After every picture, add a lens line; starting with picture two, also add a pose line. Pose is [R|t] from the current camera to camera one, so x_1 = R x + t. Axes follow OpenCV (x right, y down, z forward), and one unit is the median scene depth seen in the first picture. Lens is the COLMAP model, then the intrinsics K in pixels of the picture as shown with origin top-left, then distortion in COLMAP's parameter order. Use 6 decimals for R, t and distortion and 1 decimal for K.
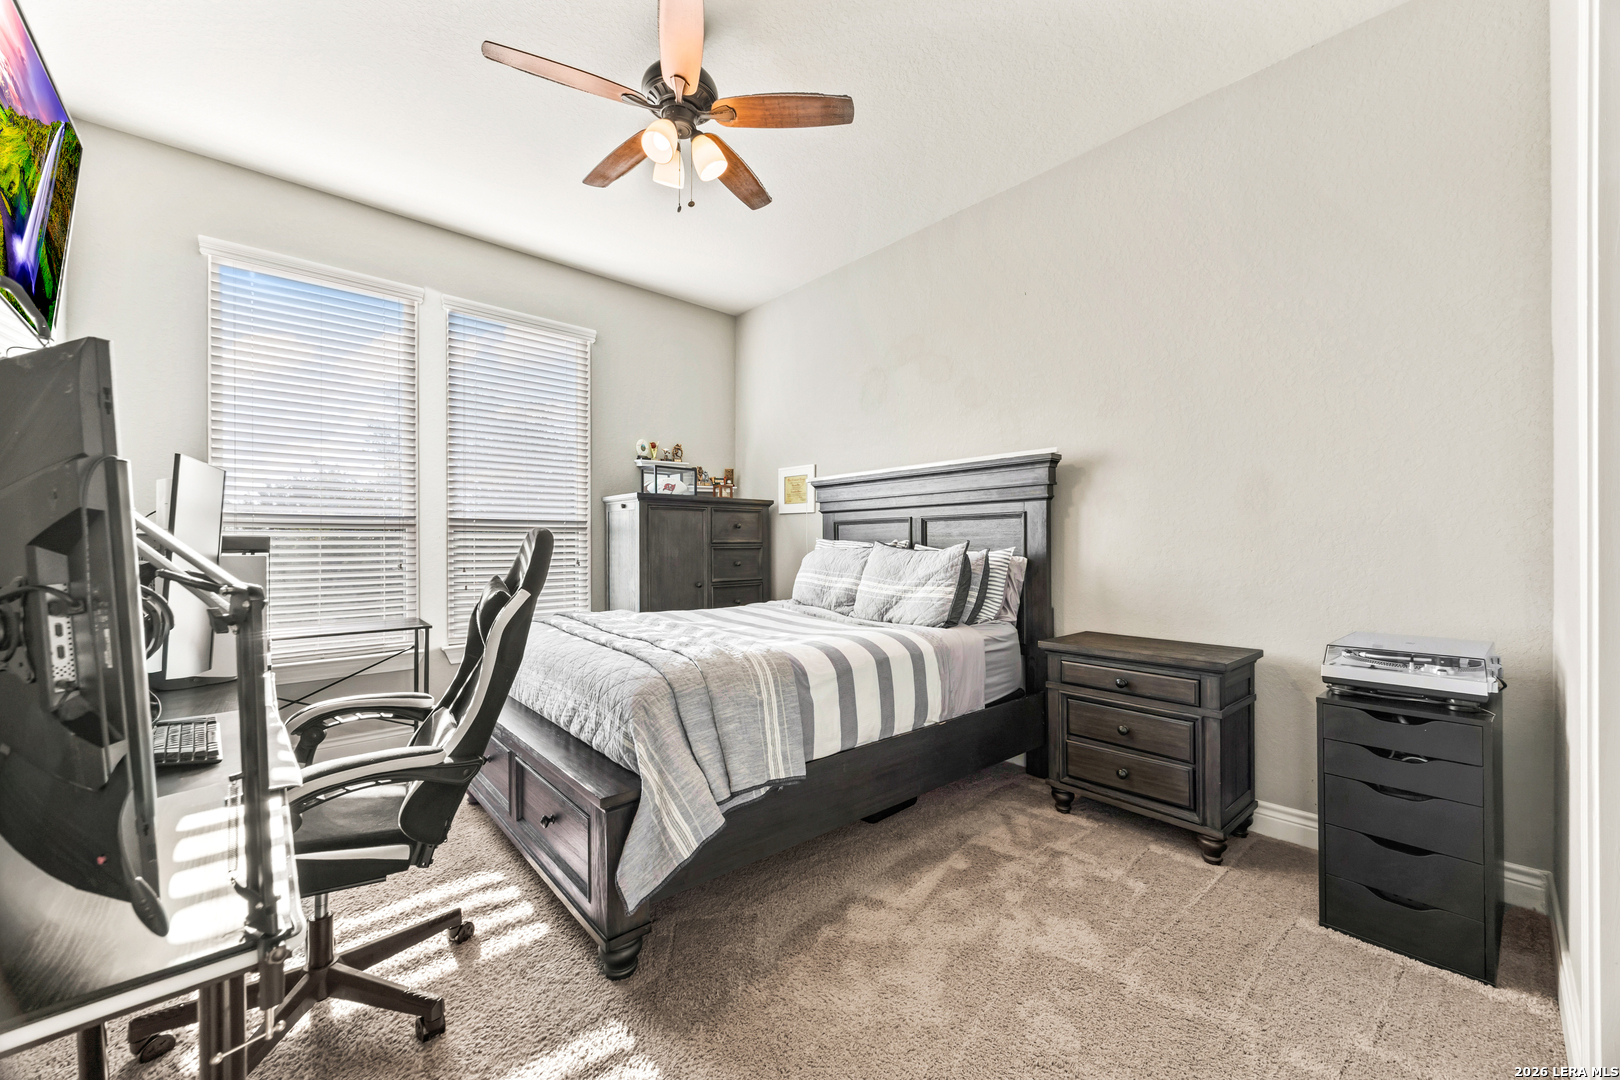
lens RADIAL K [[629.6, 0, 810.0], [0, 629.6, 540.0], [0, 0, 1]] dist [-0.028699, -0.000005]
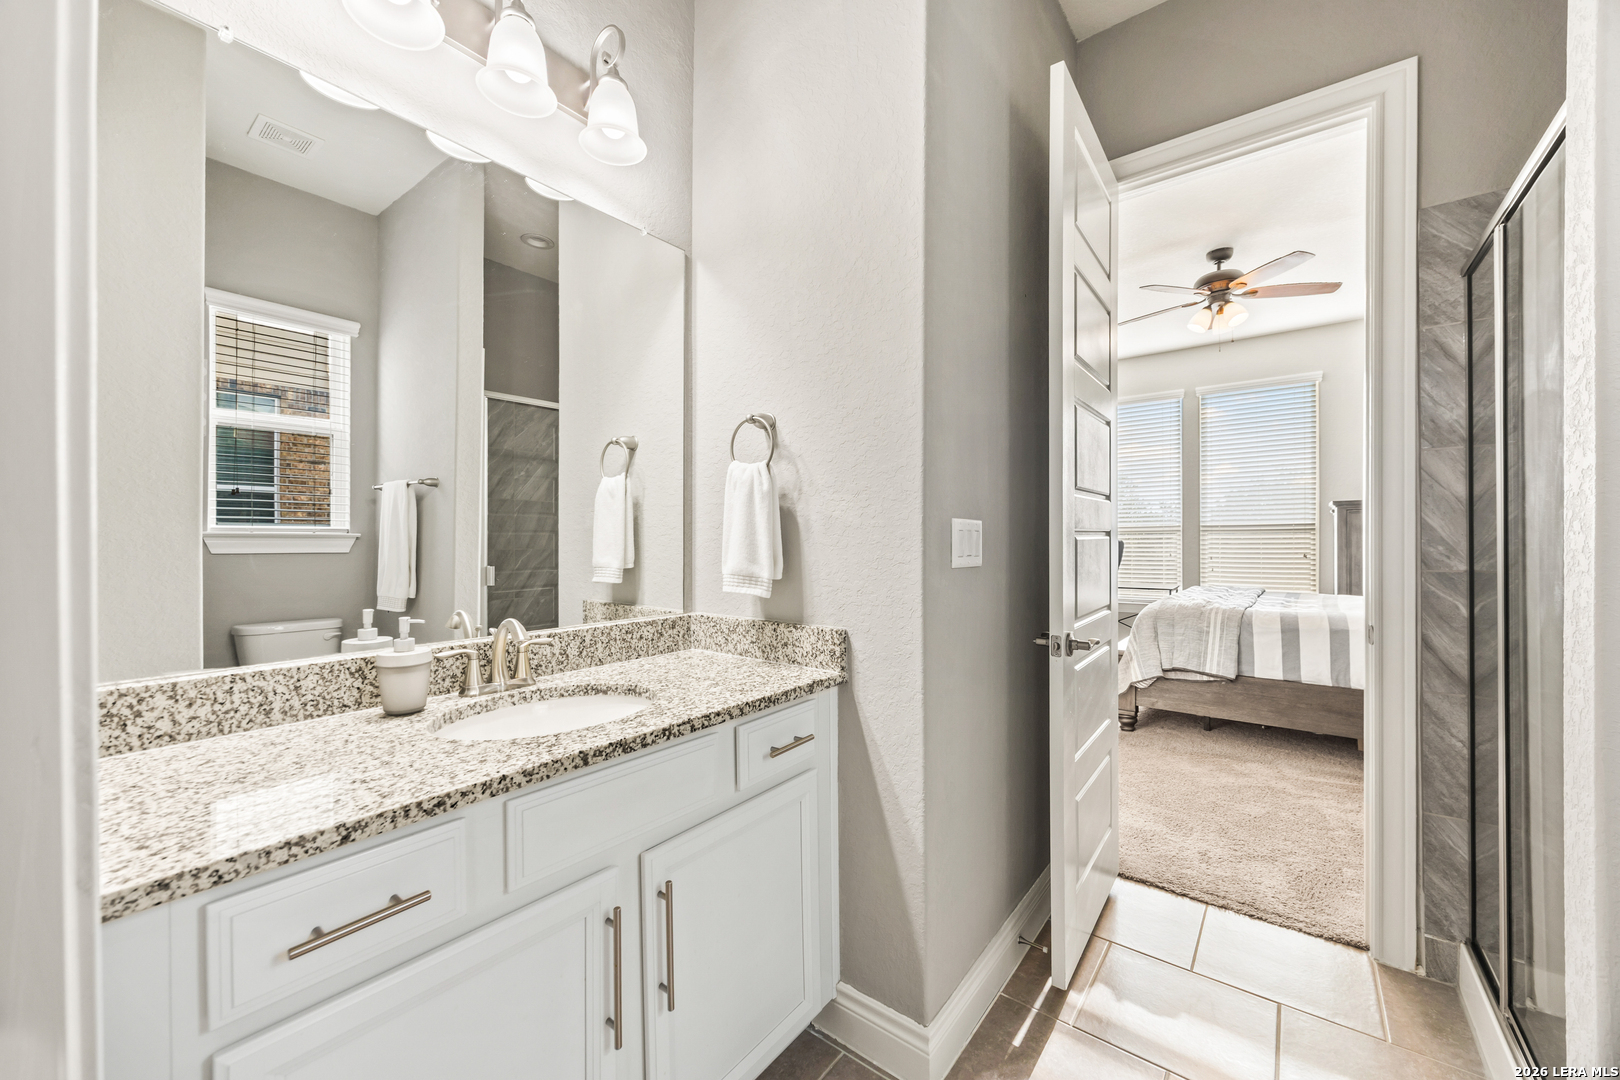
lens RADIAL K [[629.6, 0, 810.0], [0, 629.6, 540.0], [0, 0, 1]] dist [-0.028699, -0.000005]
pose [[0.160306, 0.000945, -0.987067, 1.535891], [0.016404, 0.999859, 0.003621, -0.041670], [0.986931, -0.016772, 0.160268, -0.457717]]
